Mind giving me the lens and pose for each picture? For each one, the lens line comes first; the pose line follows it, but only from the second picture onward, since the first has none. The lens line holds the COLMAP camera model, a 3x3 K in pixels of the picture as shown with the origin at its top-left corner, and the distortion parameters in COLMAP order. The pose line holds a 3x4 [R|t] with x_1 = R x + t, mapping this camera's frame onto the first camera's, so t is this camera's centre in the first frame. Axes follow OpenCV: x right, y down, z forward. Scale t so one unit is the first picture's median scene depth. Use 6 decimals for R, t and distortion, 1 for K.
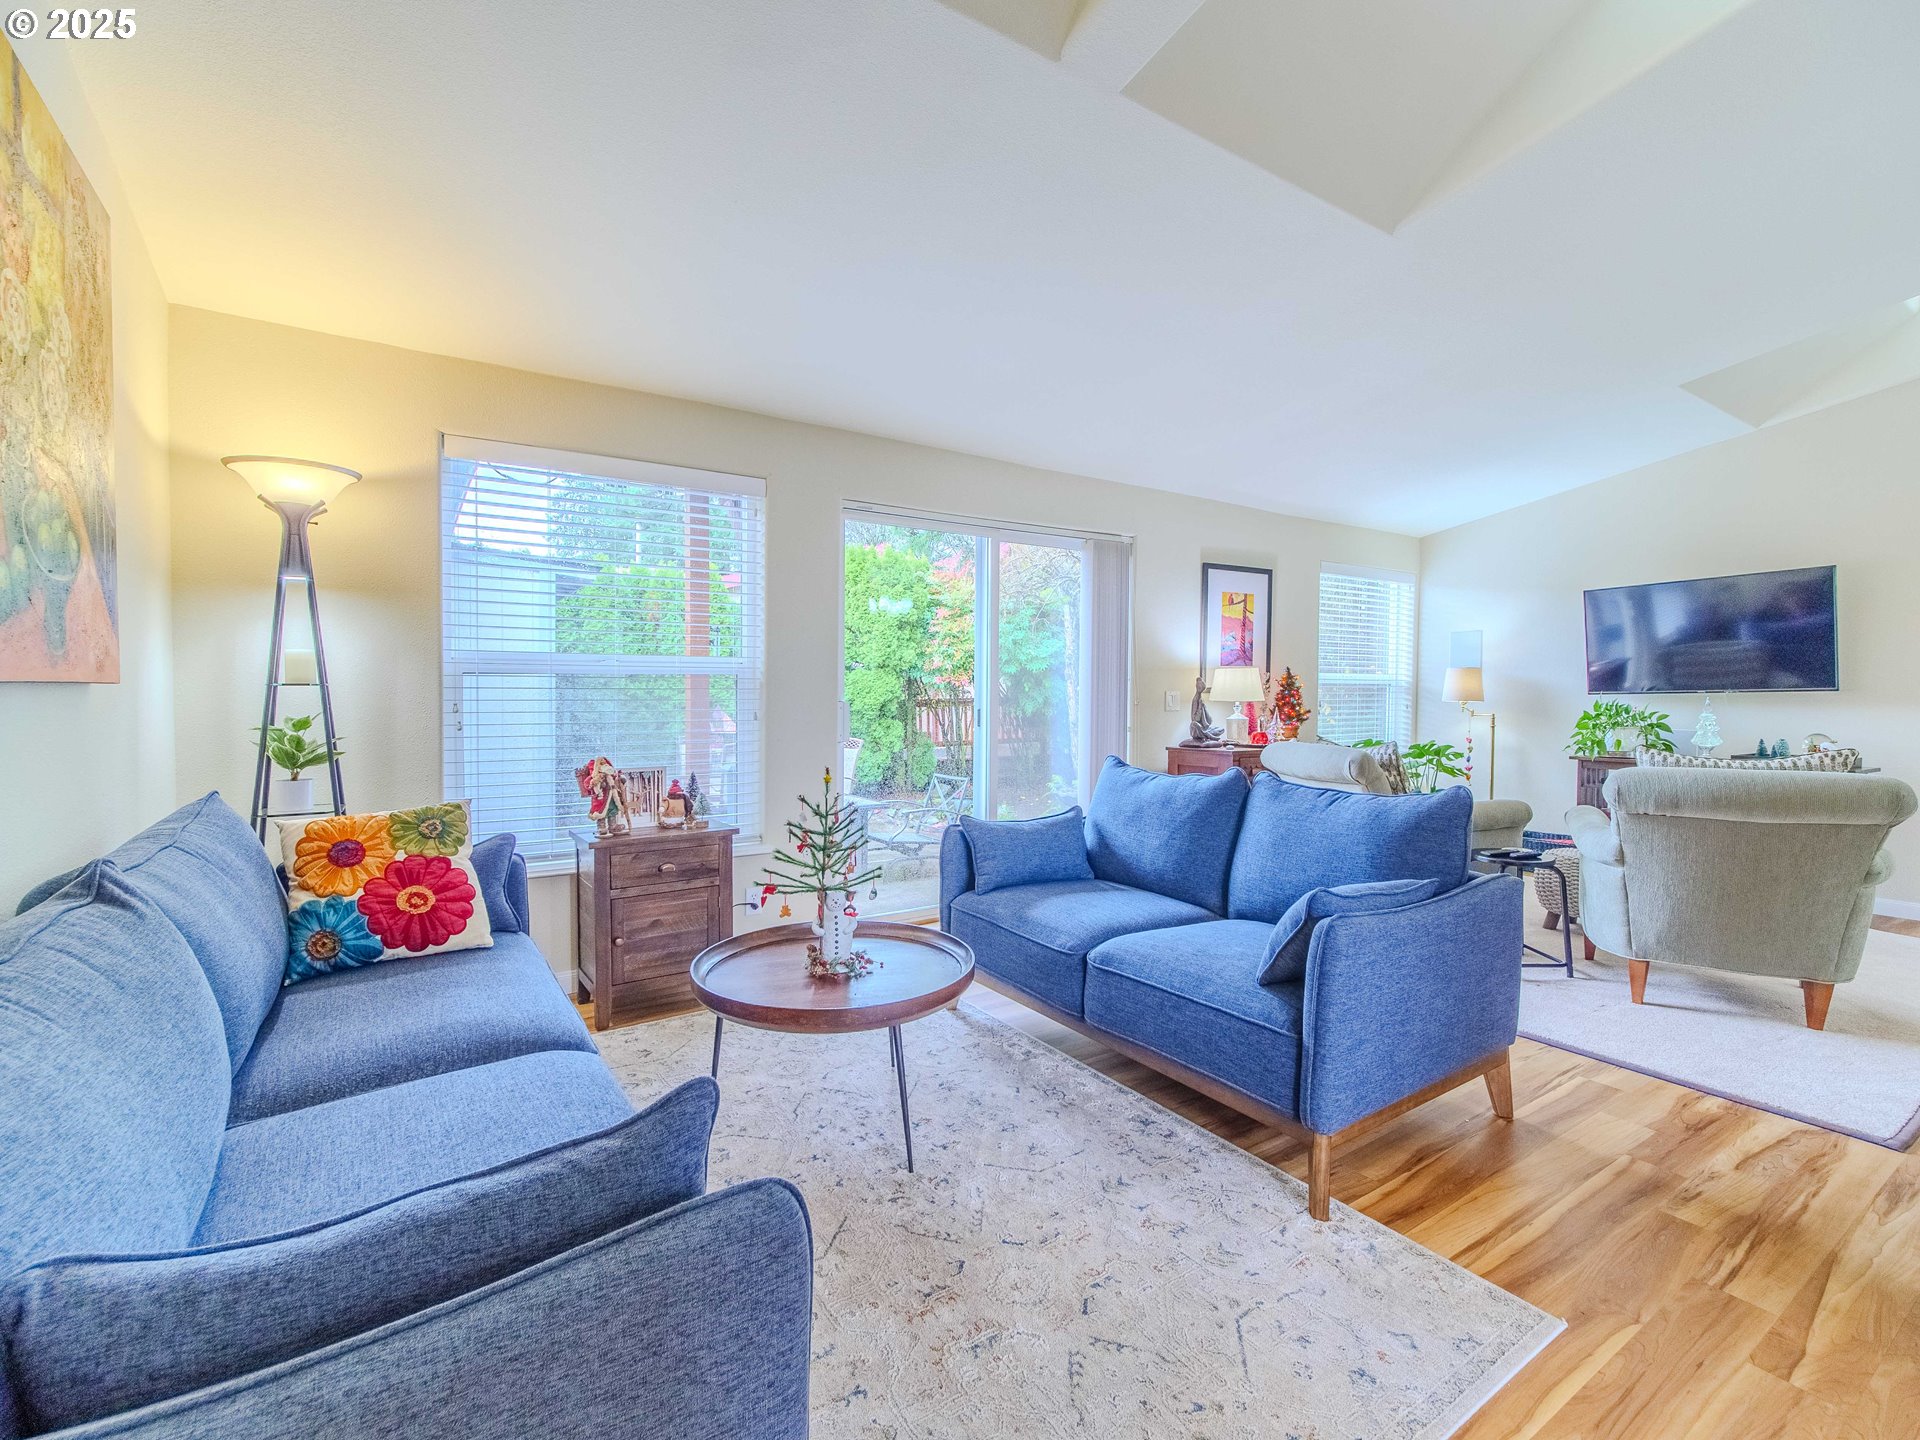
lens RADIAL K [[866.3, 0, 968.6], [0, 866.3, 717.1], [0, 0, 1]] dist [-0.001513, -0.000168]
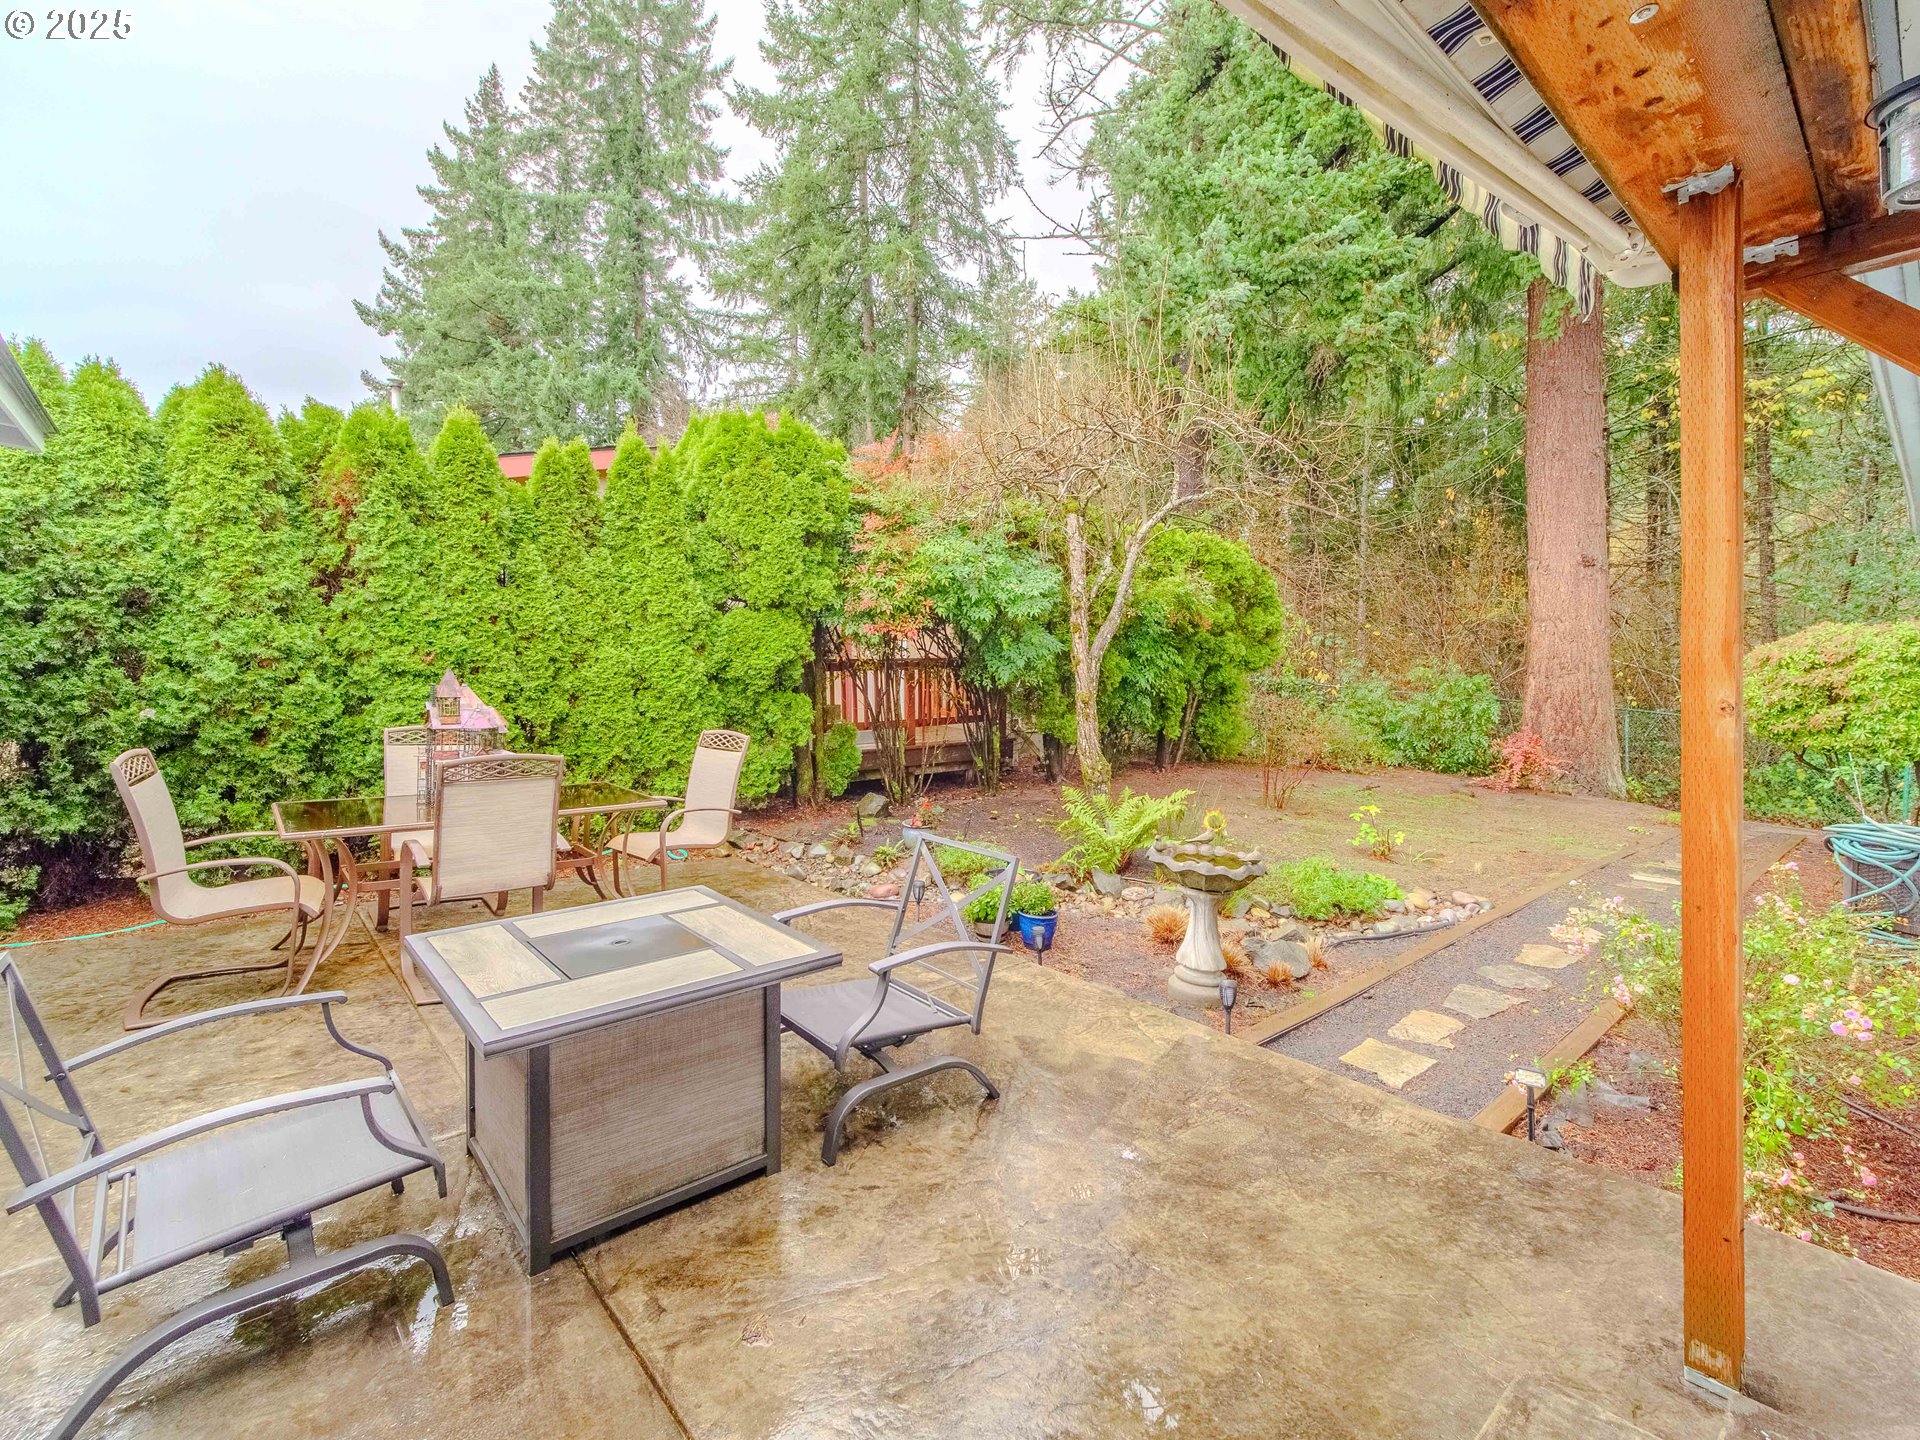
lens RADIAL K [[866.3, 0, 963.5], [0, 866.3, 729.8], [0, 0, 1]] dist [-0.001513, -0.000168]
pose [[0.990333, 0.002539, 0.138687, -0.053670], [-0.011847, 0.997728, 0.066325, -0.012896], [-0.138203, -0.067327, 0.988113, 0.366777]]
